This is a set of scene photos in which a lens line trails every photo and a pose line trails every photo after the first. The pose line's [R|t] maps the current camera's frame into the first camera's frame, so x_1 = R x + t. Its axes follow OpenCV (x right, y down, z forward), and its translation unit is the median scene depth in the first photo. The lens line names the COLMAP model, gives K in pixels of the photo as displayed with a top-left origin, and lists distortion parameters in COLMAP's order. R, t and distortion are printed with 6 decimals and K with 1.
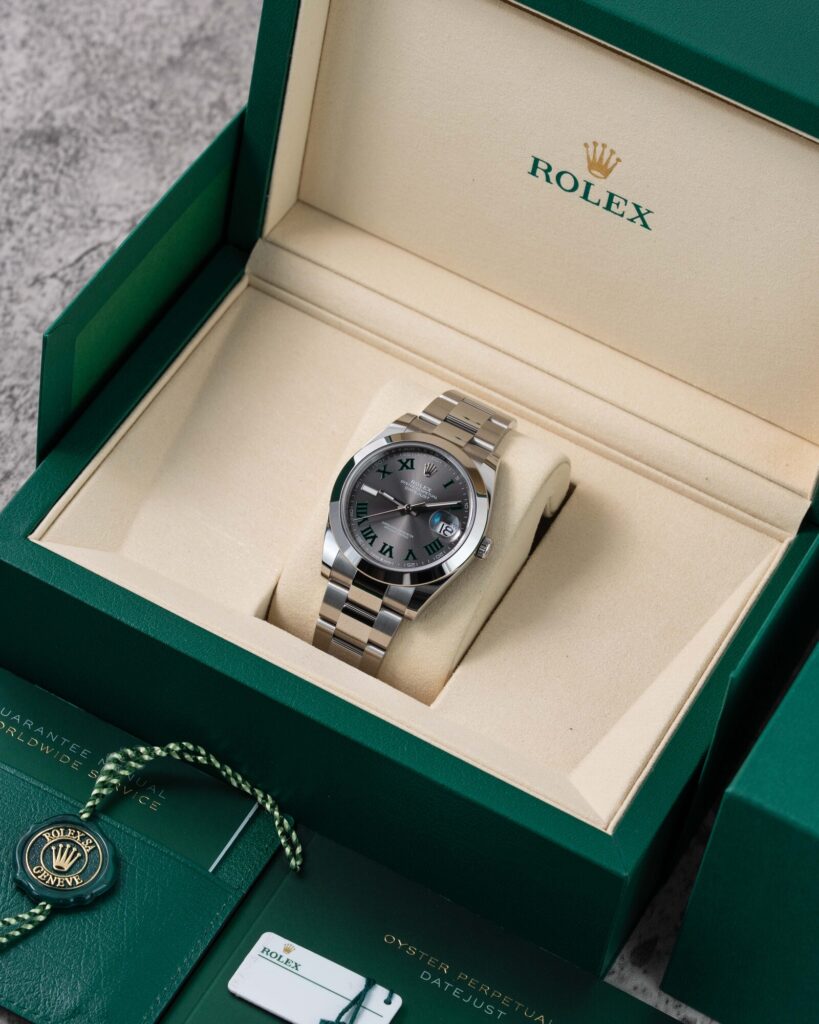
lens RADIAL K [[4793.5, 0, 409.1], [0, 4793.5, 512.2], [0, 0, 1]] dist [0.012456, 0.000000]
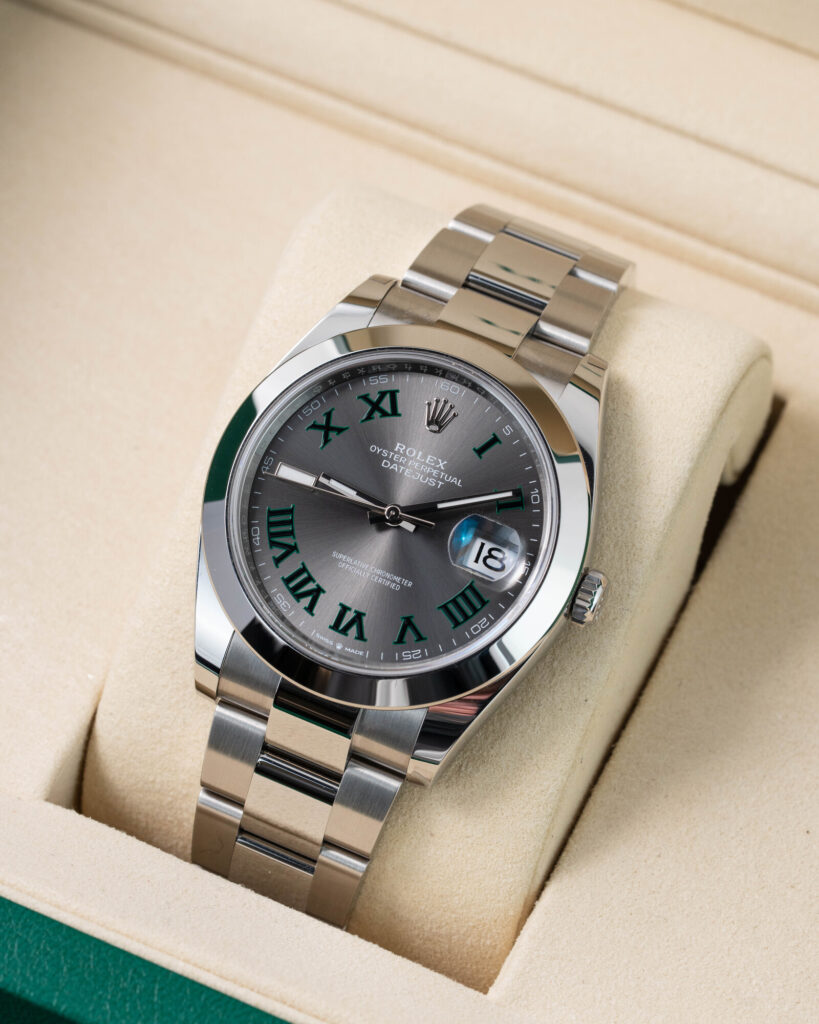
lens RADIAL K [[4793.5, 0, 410.0], [0, 4793.5, 510.8], [0, 0, 1]] dist [0.012456, 0.000000]
pose [[0.996428, -0.083632, -0.011669, 0.005943], [0.084308, 0.993100, 0.081514, -0.034053], [0.004771, -0.082206, 0.996604, 0.590337]]
